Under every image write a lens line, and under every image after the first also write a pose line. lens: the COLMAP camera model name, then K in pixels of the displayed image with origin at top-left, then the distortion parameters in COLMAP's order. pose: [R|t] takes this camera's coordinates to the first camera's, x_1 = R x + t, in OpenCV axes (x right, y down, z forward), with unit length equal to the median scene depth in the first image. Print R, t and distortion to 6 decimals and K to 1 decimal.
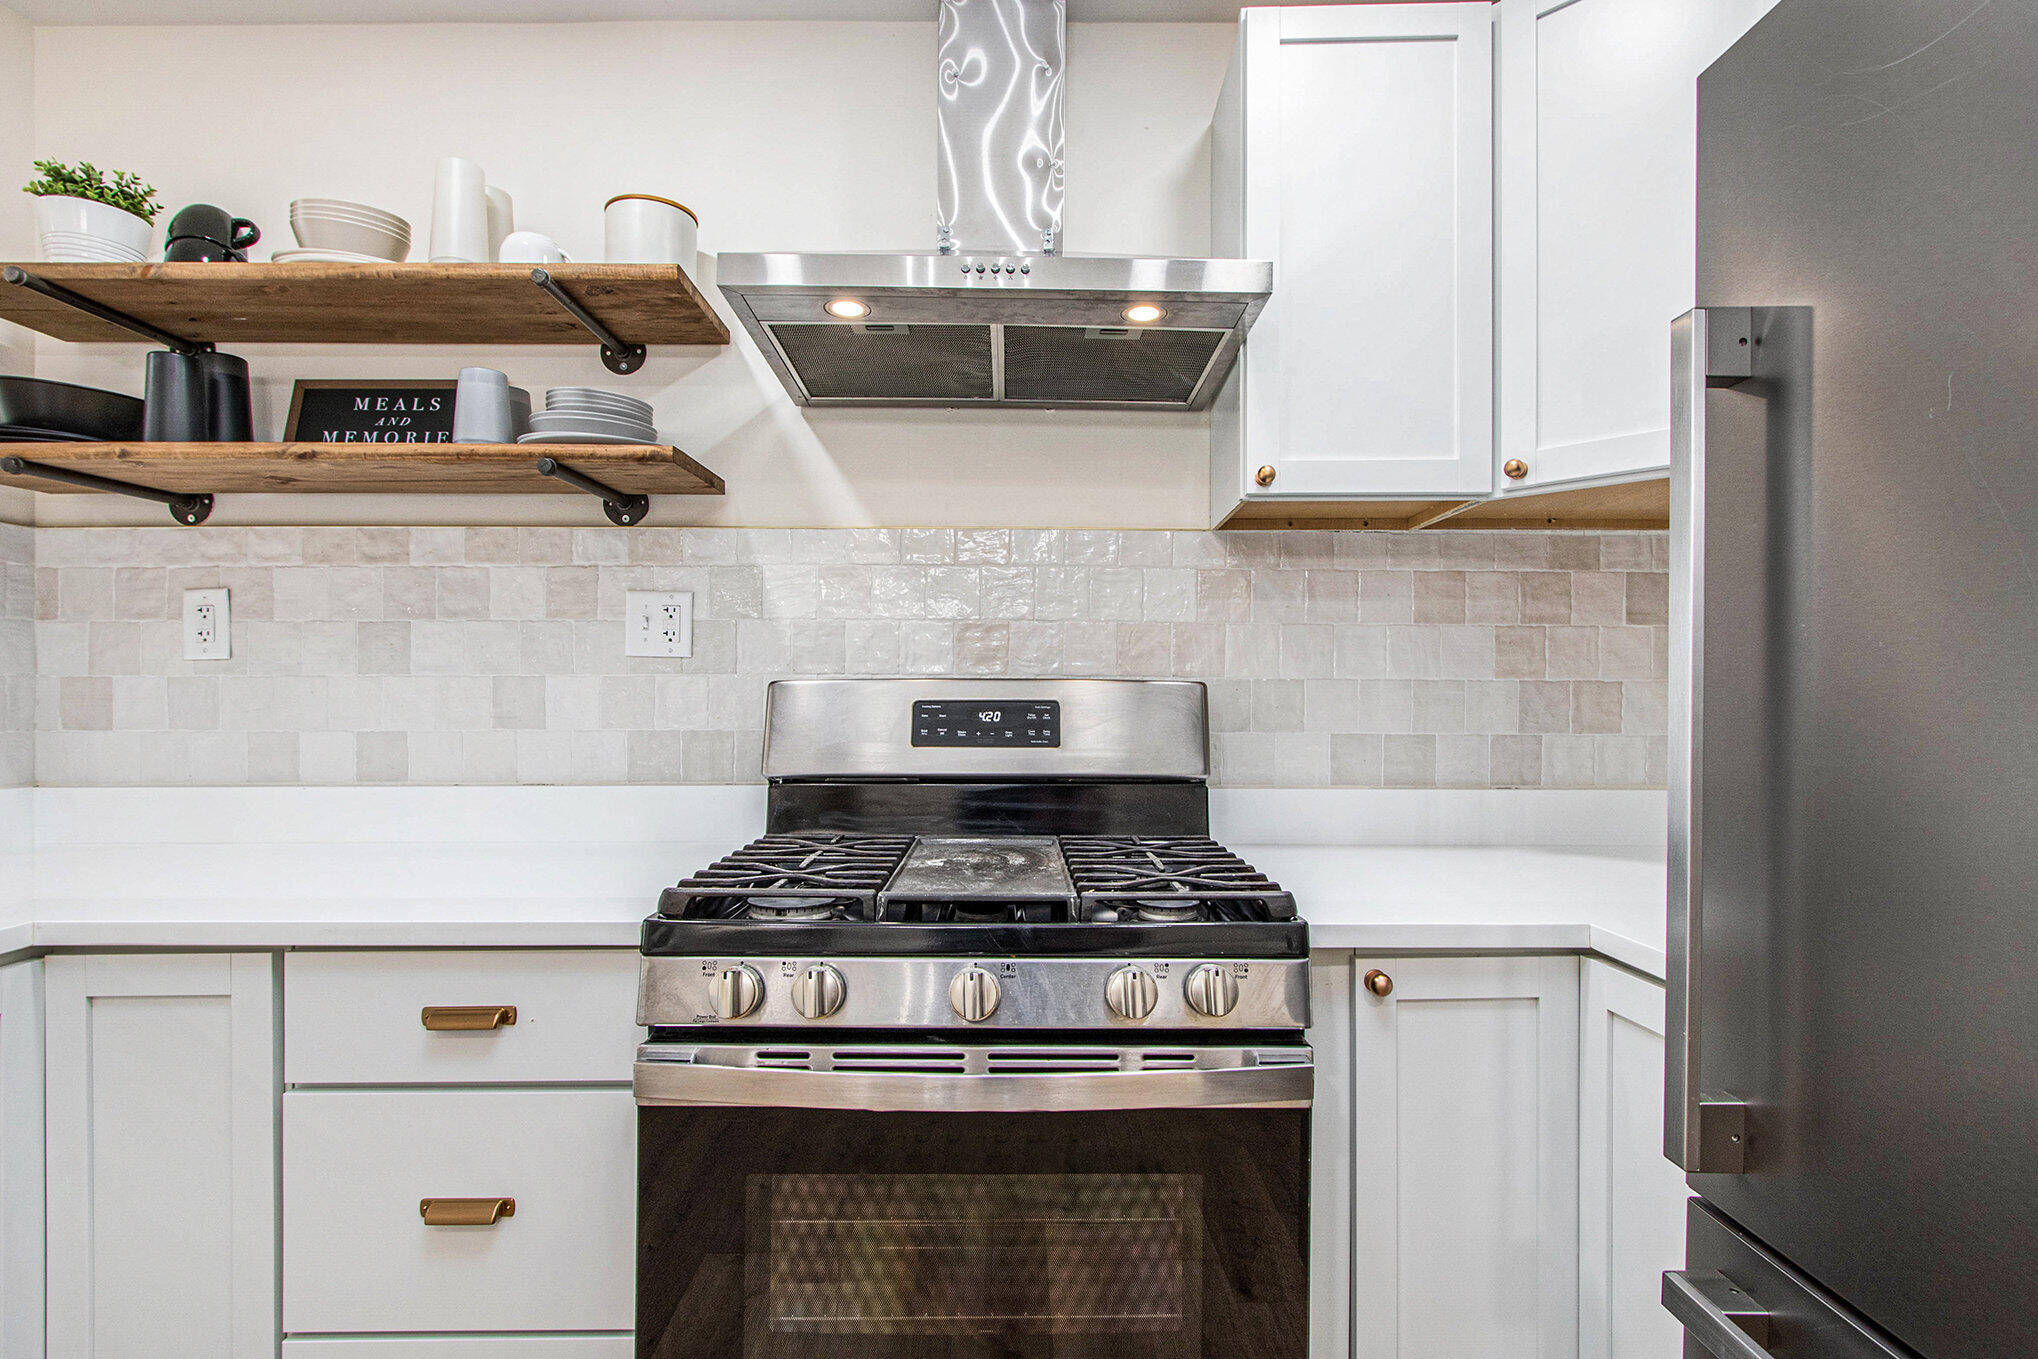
lens RADIAL K [[987.3, 0, 1029.2], [0, 987.3, 654.3], [0, 0, 1]] dist [-0.002678, -0.000685]
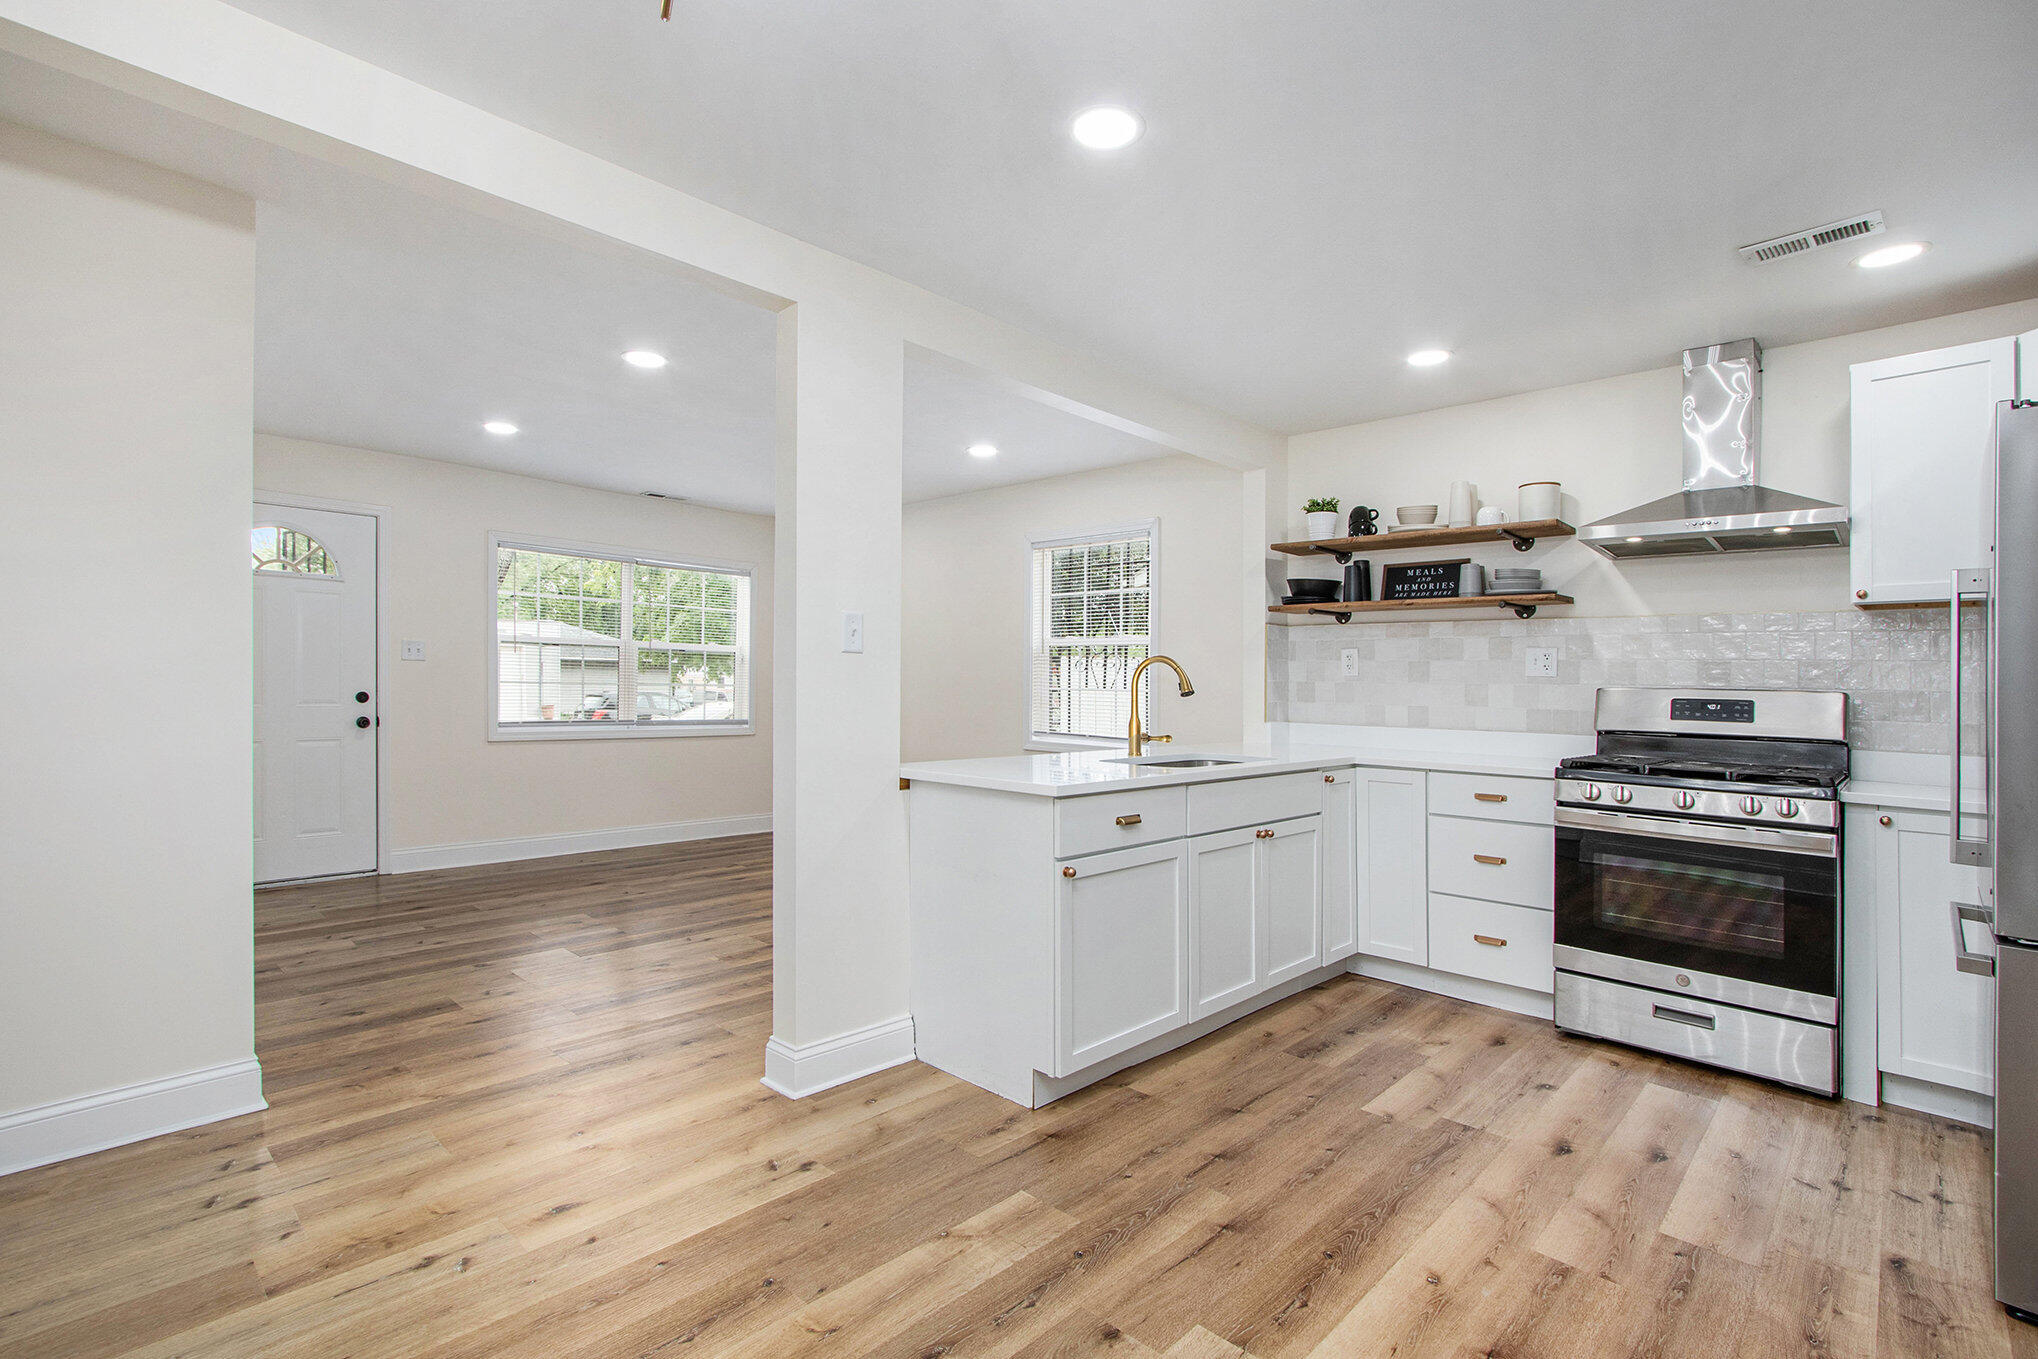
lens RADIAL K [[987.3, 0, 1029.2], [0, 987.3, 654.3], [0, 0, 1]] dist [-0.002678, -0.000685]
pose [[0.724965, -0.005530, -0.688764, 0.353830], [-0.000215, 0.999966, -0.008255, -0.032076], [0.688786, 0.006132, 0.724939, -1.550759]]
